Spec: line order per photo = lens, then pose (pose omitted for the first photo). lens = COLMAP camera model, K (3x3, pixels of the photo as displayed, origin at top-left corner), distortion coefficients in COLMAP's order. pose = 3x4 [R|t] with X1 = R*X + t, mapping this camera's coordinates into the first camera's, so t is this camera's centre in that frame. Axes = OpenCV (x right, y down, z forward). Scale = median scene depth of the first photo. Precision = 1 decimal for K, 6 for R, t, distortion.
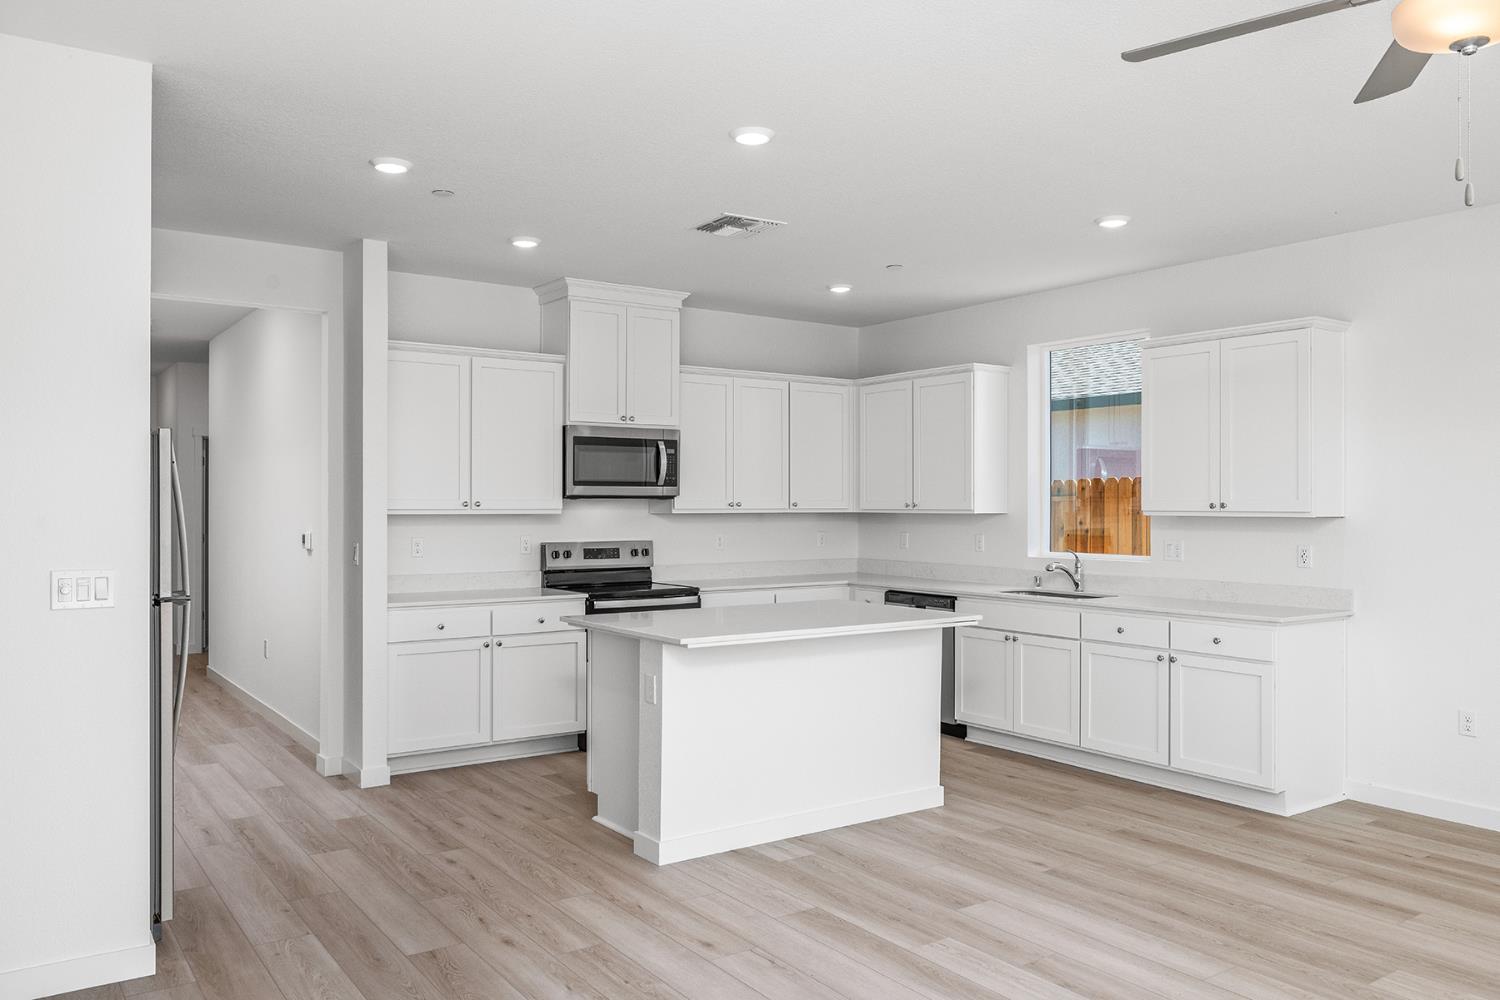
lens RADIAL K [[1117.0, 0, 749.5], [0, 1117.0, 506.5], [0, 0, 1]] dist [-0.008924, -0.000919]
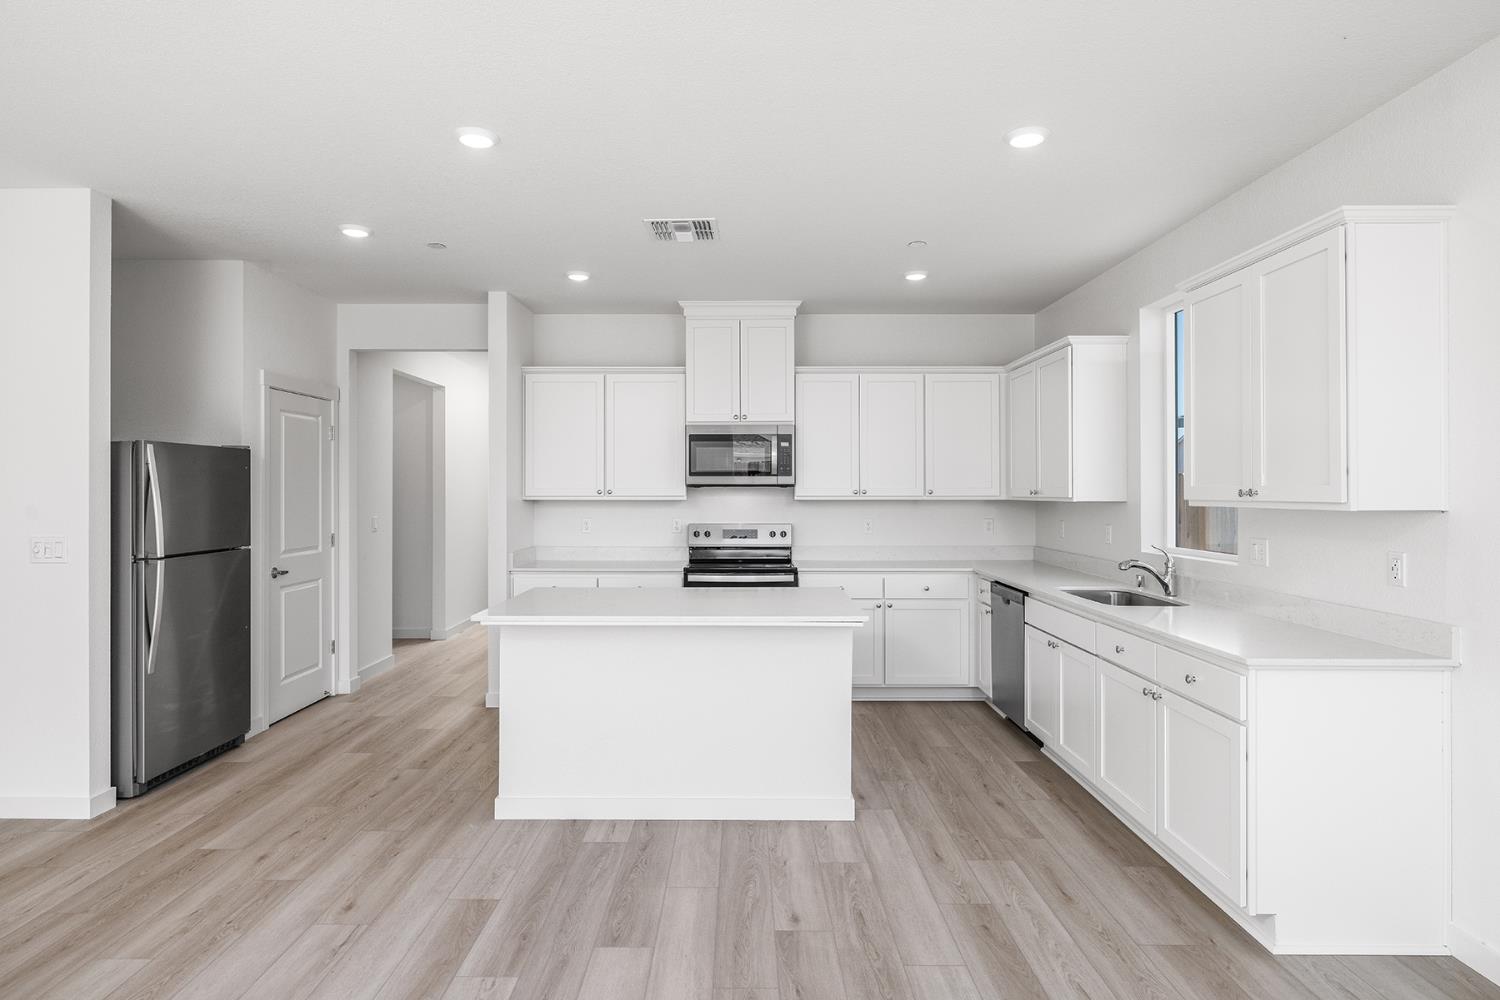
lens RADIAL K [[833.1, 0, 747.4], [0, 833.1, 487.3], [0, 0, 1]] dist [-0.003351, 0.001845]
pose [[0.816269, -0.004790, -0.577652, 0.487207], [-0.000217, 0.999963, -0.008599, 0.000962], [0.577672, 0.007145, 0.816238, 0.382913]]
